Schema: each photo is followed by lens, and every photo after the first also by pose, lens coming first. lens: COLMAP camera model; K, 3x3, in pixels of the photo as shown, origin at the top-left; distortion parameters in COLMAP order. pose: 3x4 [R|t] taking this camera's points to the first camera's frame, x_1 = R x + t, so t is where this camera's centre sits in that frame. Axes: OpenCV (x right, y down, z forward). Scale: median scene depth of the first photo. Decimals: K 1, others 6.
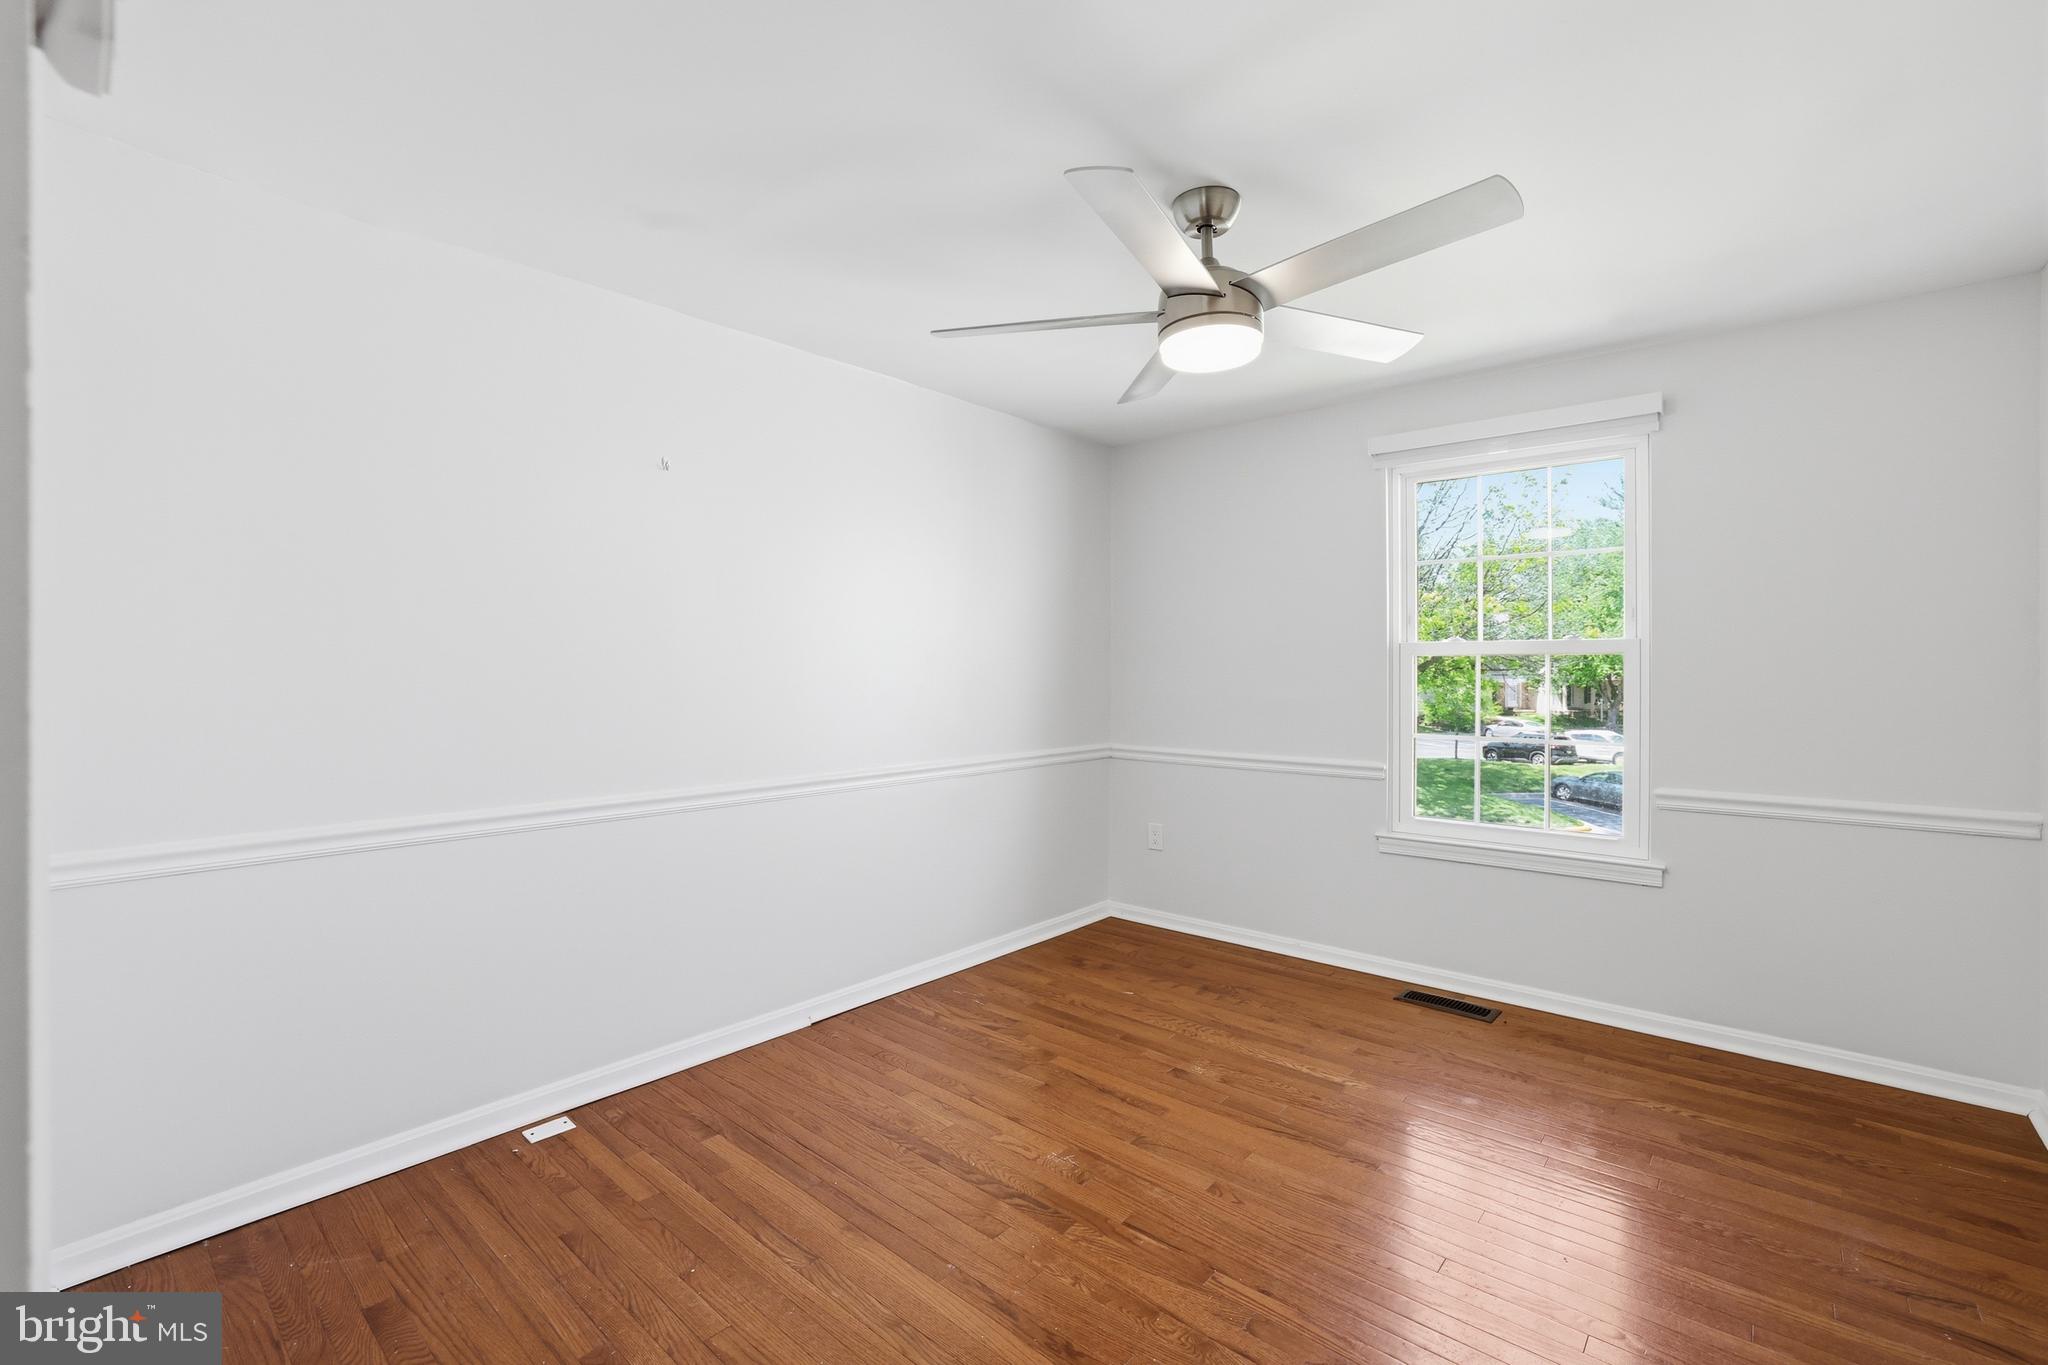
lens RADIAL K [[923.7, 0, 1006.3], [0, 923.7, 668.8], [0, 0, 1]] dist [-0.018717, 0.012195]
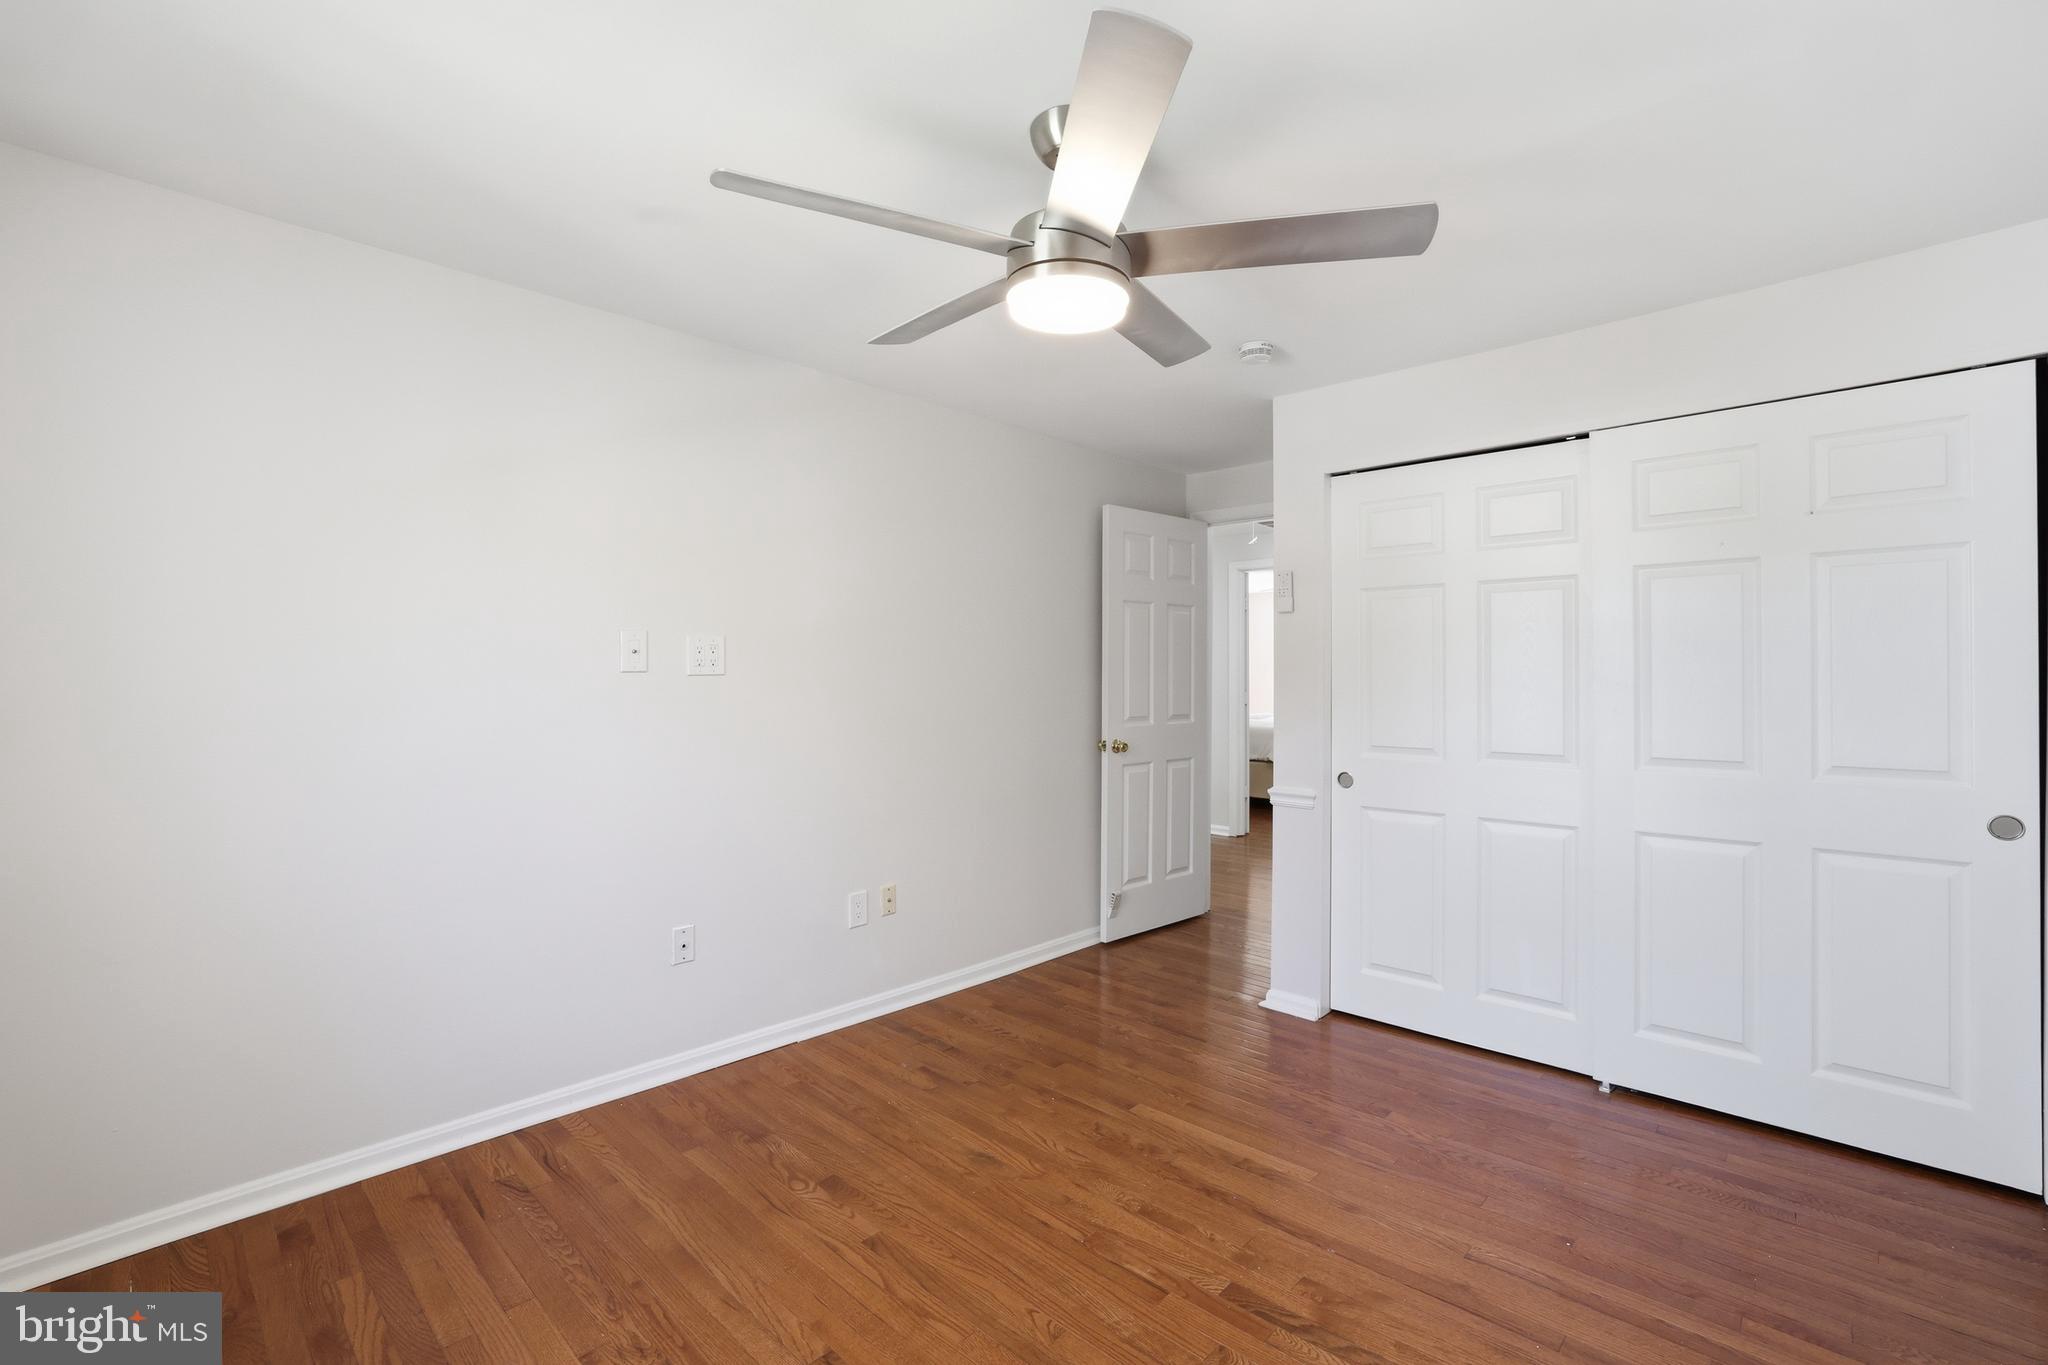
lens RADIAL K [[923.7, 0, 1006.3], [0, 923.7, 668.8], [0, 0, 1]] dist [-0.018717, 0.012195]
pose [[-0.998895, -0.003835, 0.046847, 0.259356], [-0.004319, 0.999938, -0.010246, -0.008227], [-0.046805, -0.010437, -0.998850, 2.020658]]
